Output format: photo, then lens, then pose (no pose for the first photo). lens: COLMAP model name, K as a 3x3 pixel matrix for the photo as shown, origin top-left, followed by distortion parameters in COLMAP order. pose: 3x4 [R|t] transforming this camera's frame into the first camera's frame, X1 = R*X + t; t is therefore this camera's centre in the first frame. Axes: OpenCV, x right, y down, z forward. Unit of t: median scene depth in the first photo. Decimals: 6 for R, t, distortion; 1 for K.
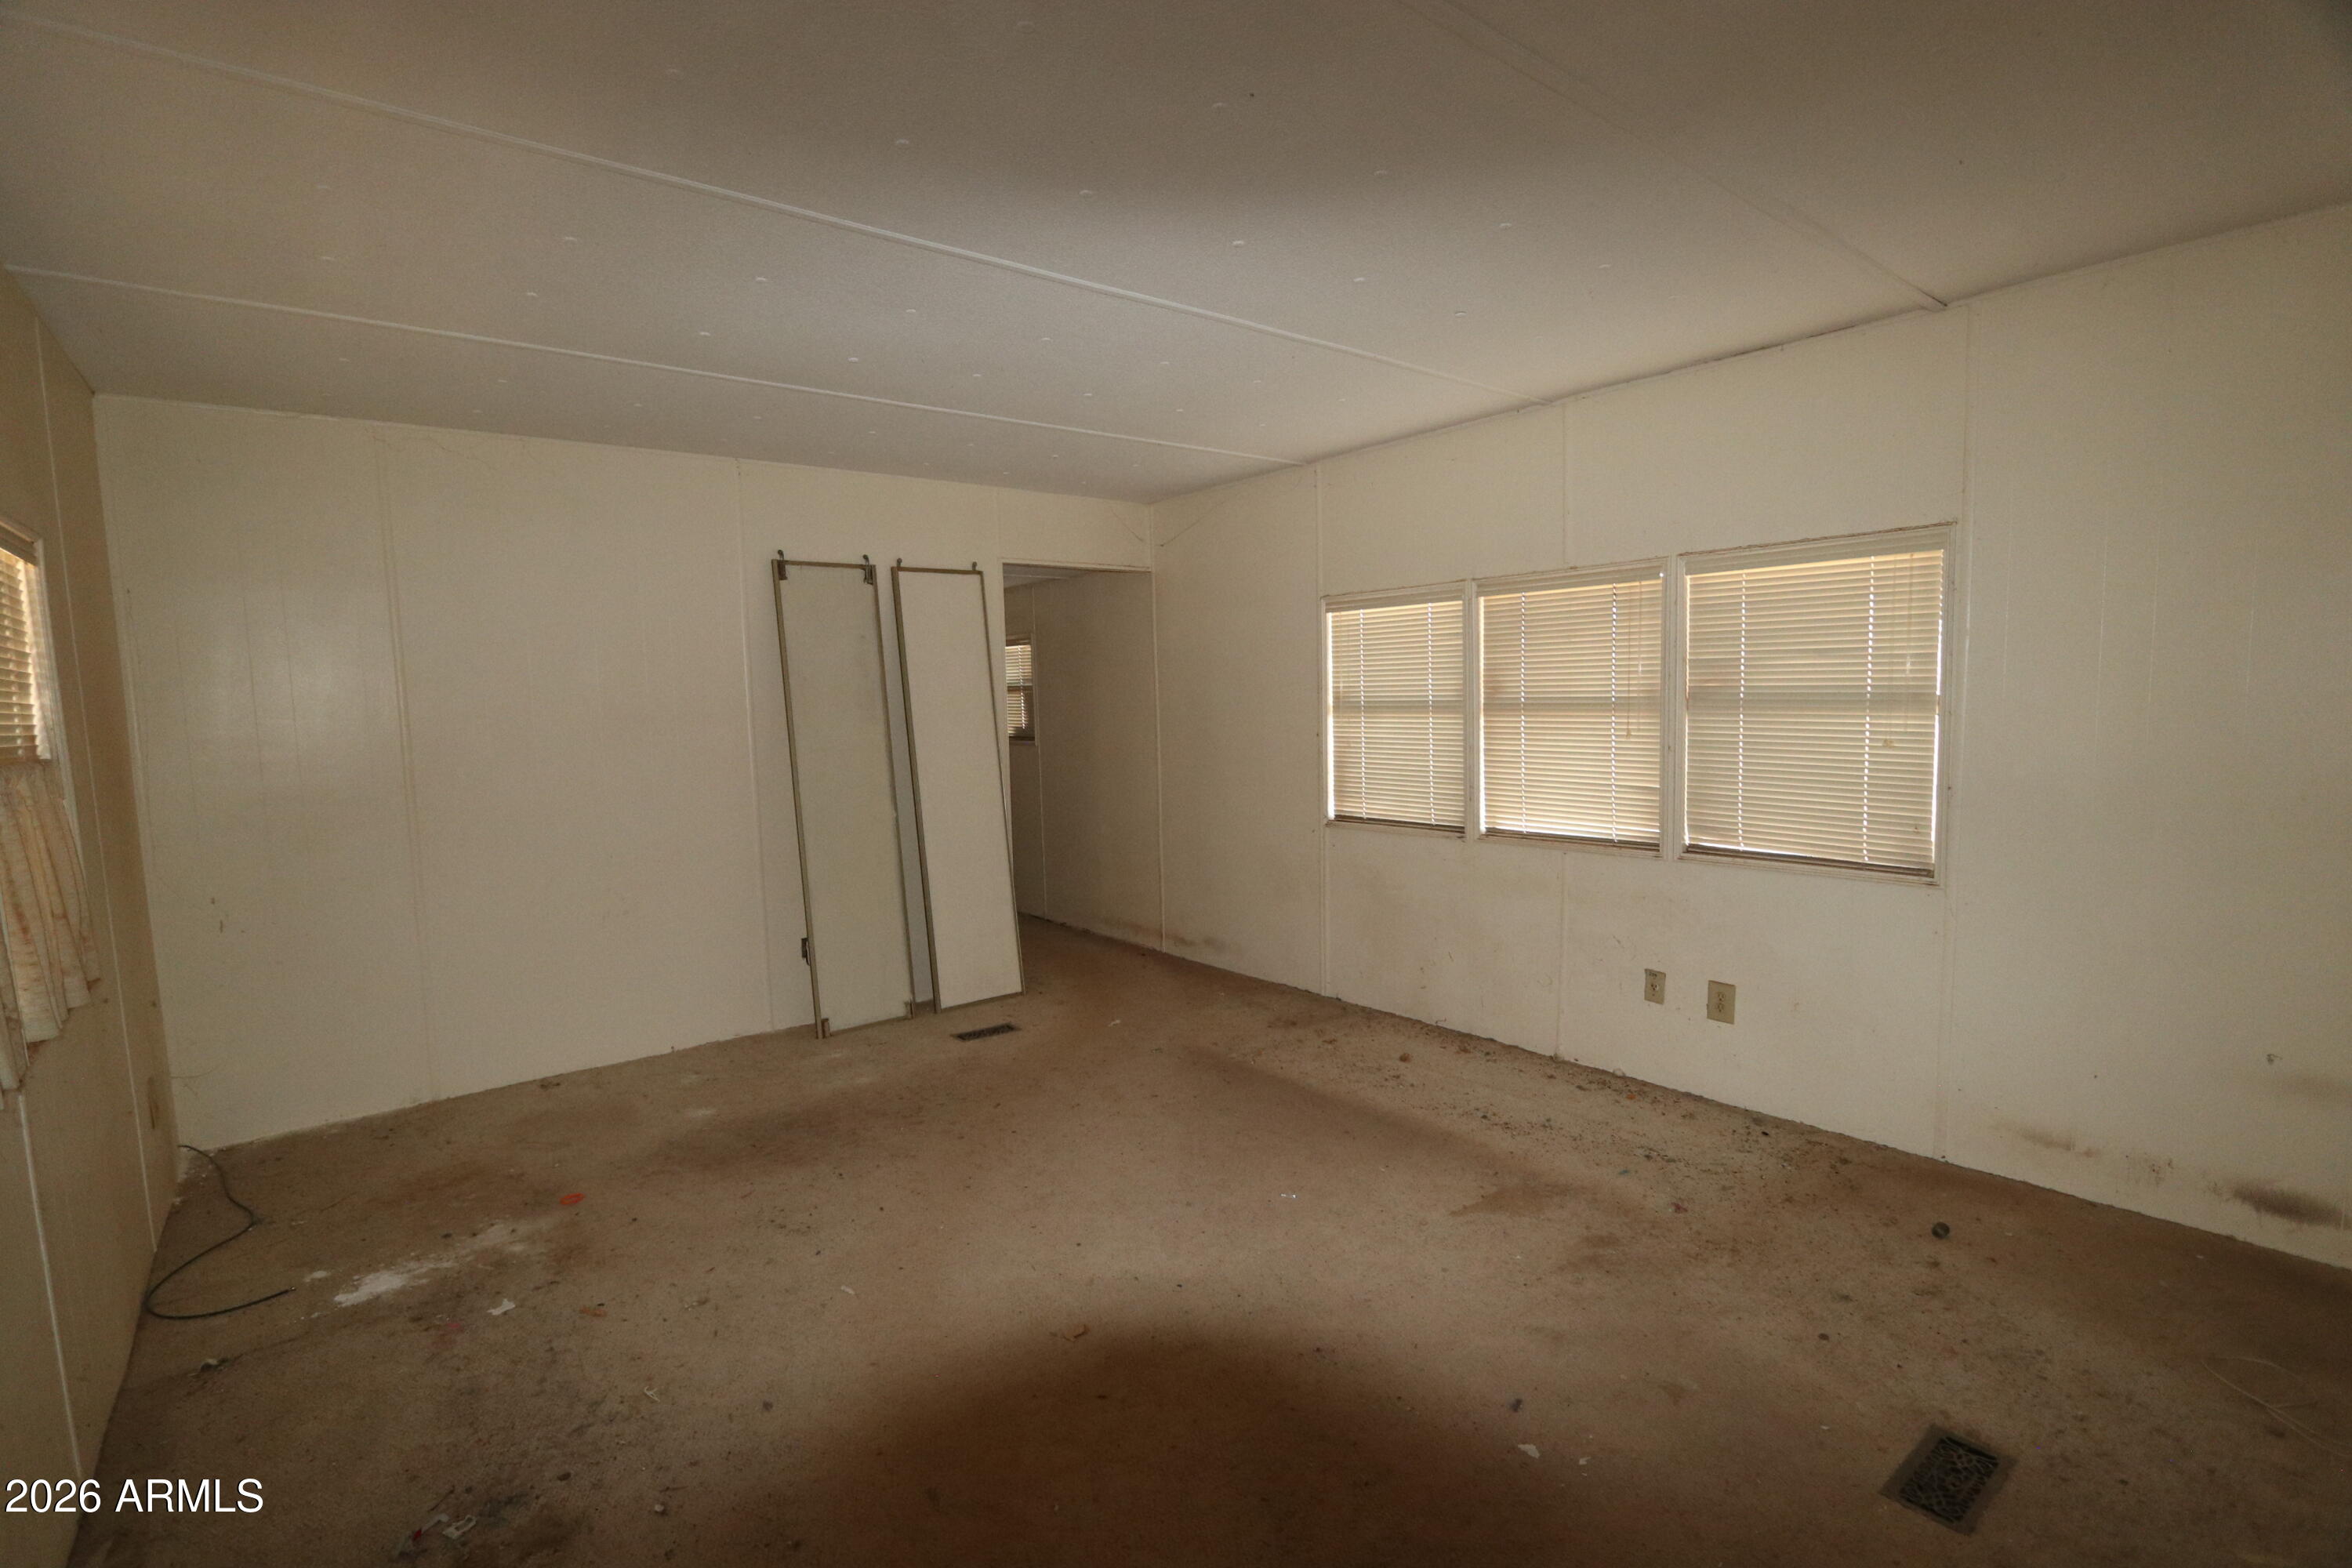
lens RADIAL K [[1092.0, 0, 1176.0], [0, 1092.0, 784.0], [0, 0, 1]] dist [-0.000064, 0.000011]
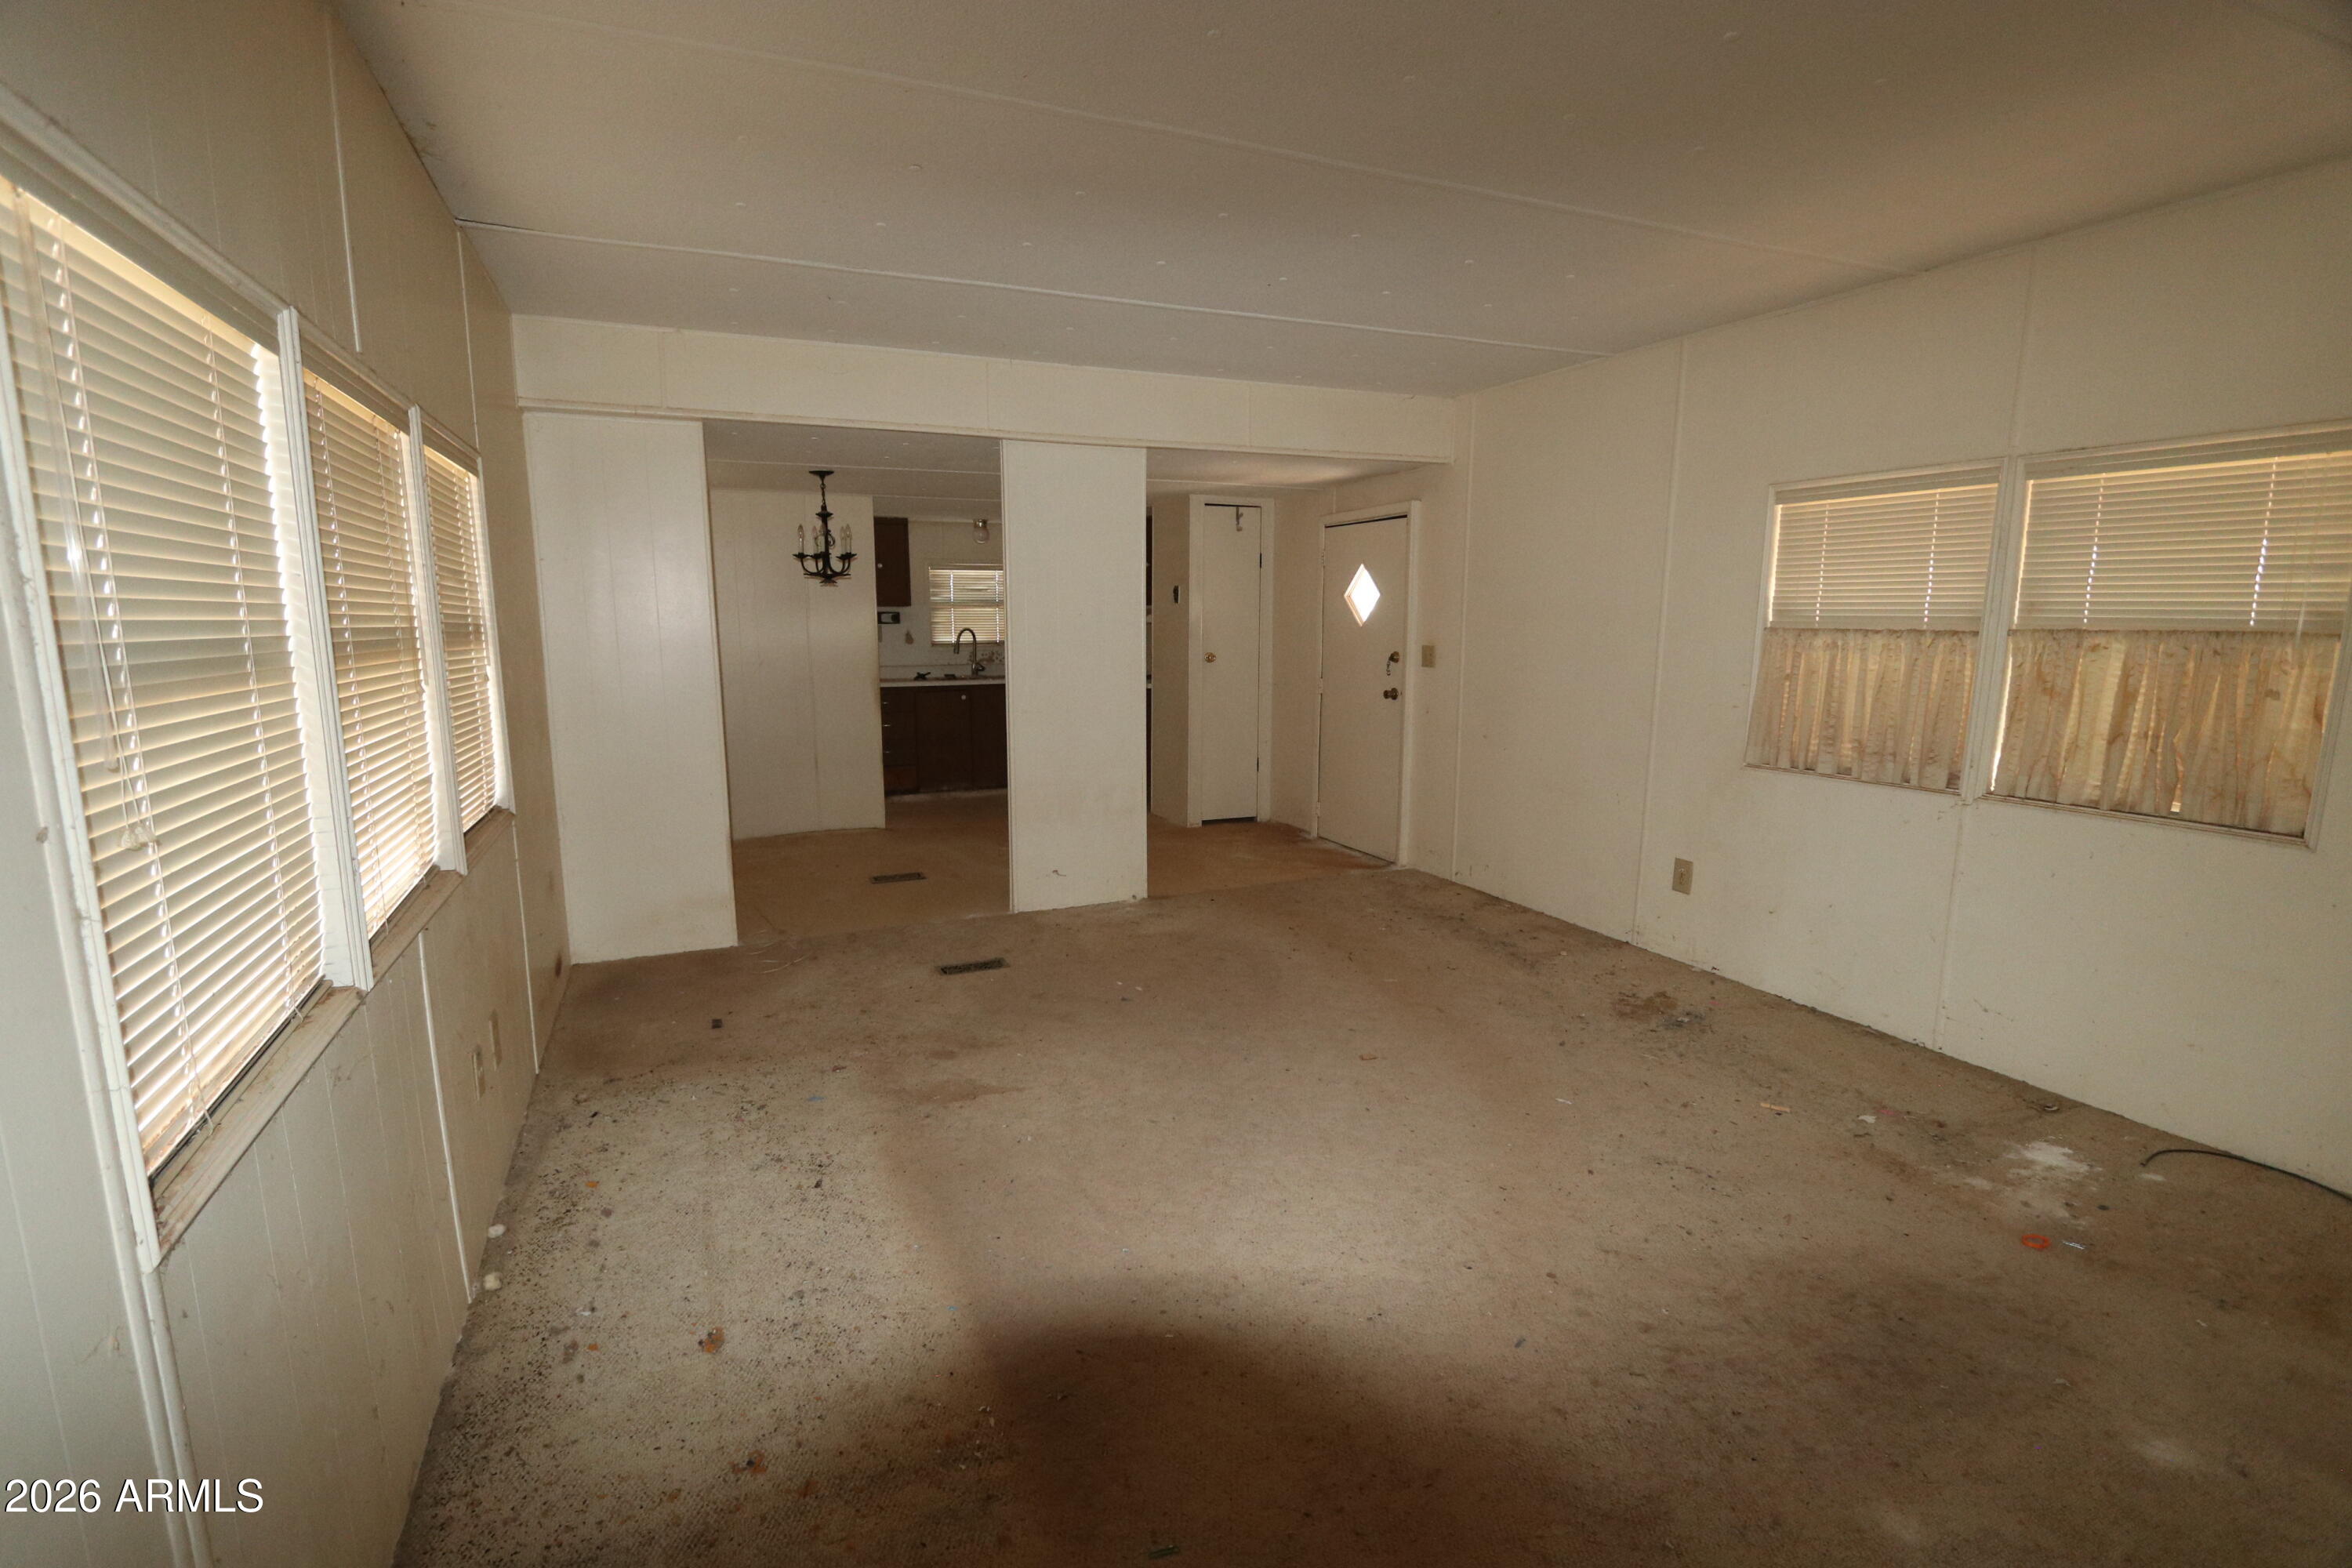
lens RADIAL K [[1092.0, 0, 1176.0], [0, 1092.0, 784.0], [0, 0, 1]] dist [-0.000064, 0.000011]
pose [[-0.967443, -0.014227, 0.252690, -0.170257], [0.045493, 0.972381, 0.228923, -0.148967], [-0.248968, 0.232966, -0.940076, 1.950303]]
